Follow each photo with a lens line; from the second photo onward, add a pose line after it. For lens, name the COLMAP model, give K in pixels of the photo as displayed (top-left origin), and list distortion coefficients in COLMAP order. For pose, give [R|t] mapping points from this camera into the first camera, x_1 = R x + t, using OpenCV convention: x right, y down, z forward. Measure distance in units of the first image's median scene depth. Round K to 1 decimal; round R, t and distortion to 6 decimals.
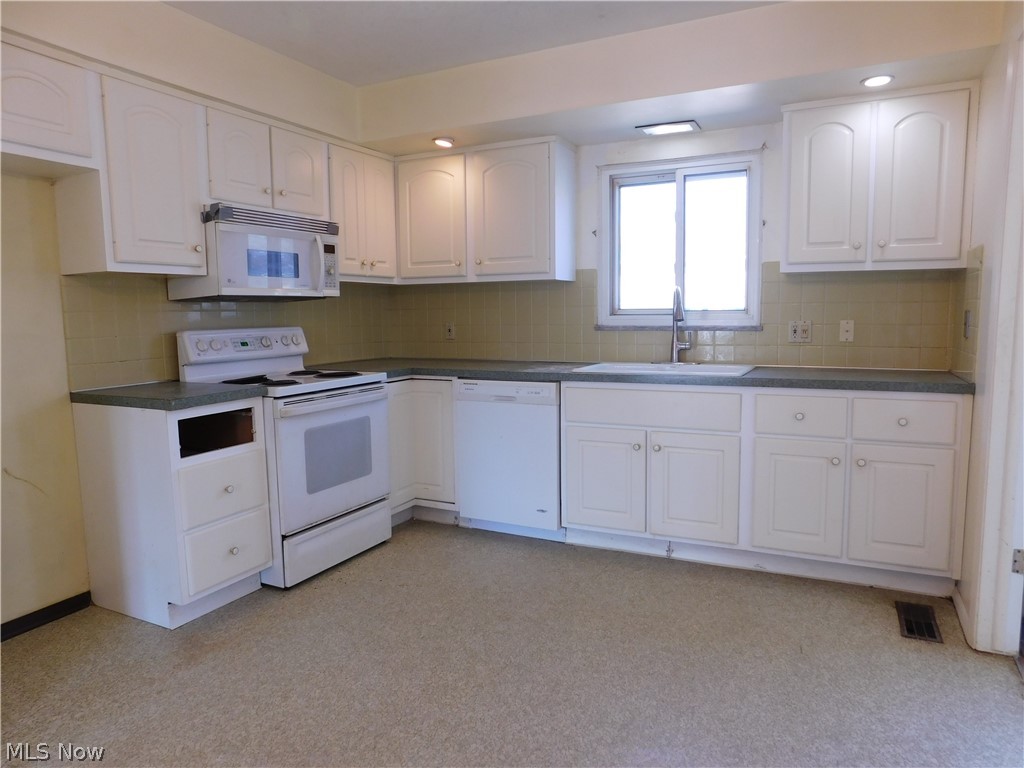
lens RADIAL K [[677.9, 0, 515.1], [0, 677.9, 384.7], [0, 0, 1]] dist [-0.068302, 0.054337]
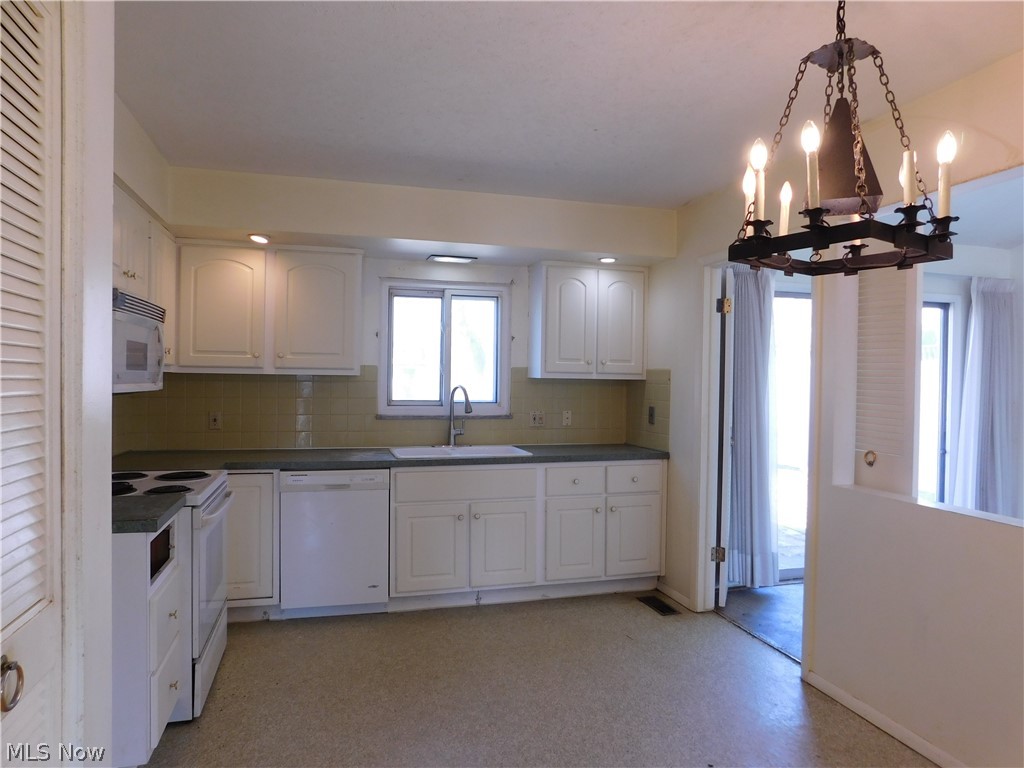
lens RADIAL K [[677.9, 0, 515.1], [0, 677.9, 384.7], [0, 0, 1]] dist [-0.068302, 0.054337]
pose [[0.733853, 0.015022, 0.679143, -0.548478], [0.050925, 0.995726, -0.077051, -0.044793], [-0.677397, 0.091129, 0.729951, 0.015745]]
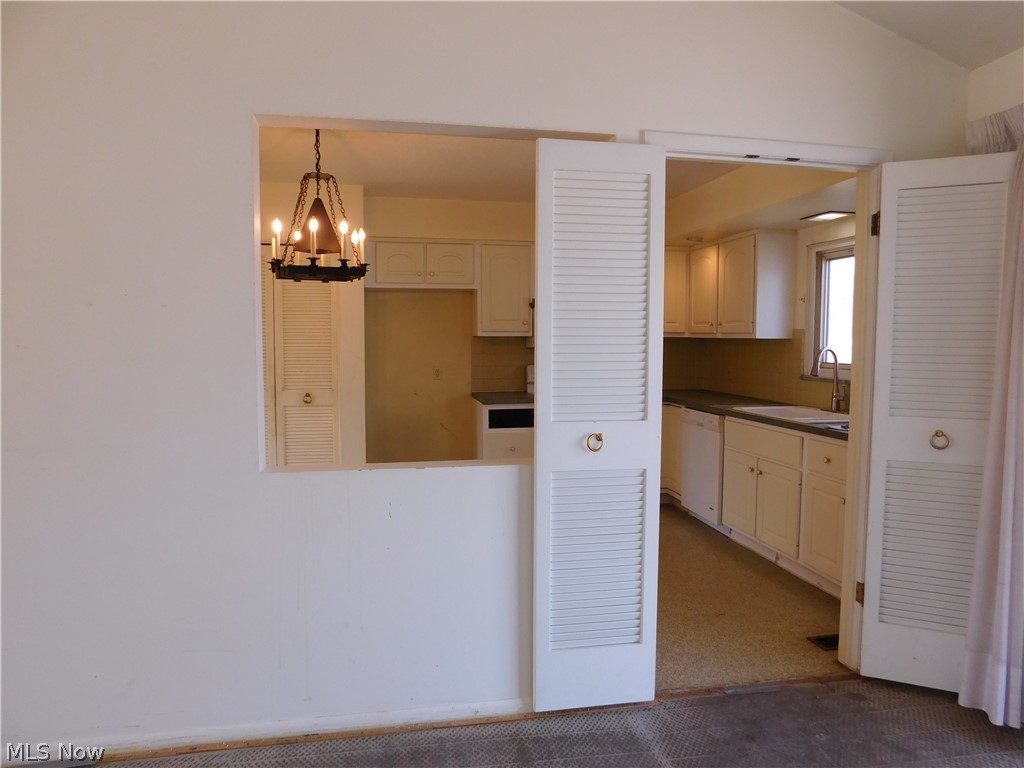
lens RADIAL K [[677.9, 0, 515.1], [0, 677.9, 384.7], [0, 0, 1]] dist [-0.068302, 0.054337]
pose [[0.617877, 0.069675, -0.783181, 0.854942], [-0.095706, 0.995324, 0.013043, -0.042474], [0.780428, 0.066896, 0.621657, -0.171169]]
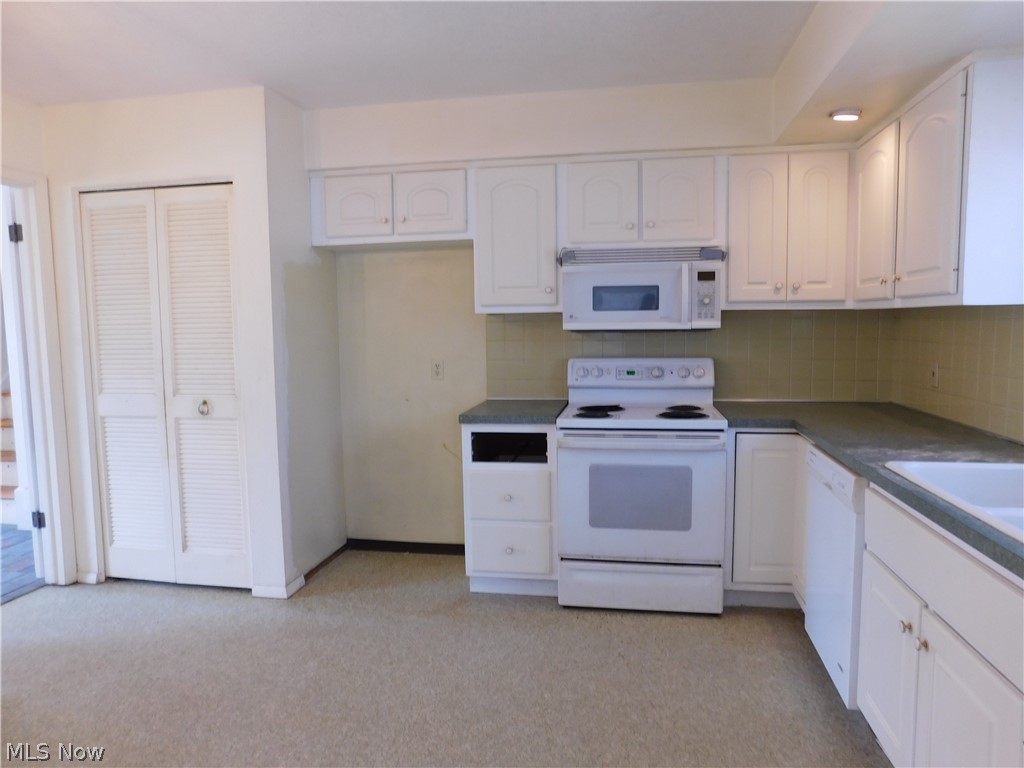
lens RADIAL K [[677.9, 0, 515.1], [0, 677.9, 384.7], [0, 0, 1]] dist [-0.068302, 0.054337]
pose [[0.289406, 0.097683, -0.952209, 0.538034], [-0.093850, 0.992882, 0.073331, -0.100846], [0.952595, 0.068142, 0.296513, 0.506750]]
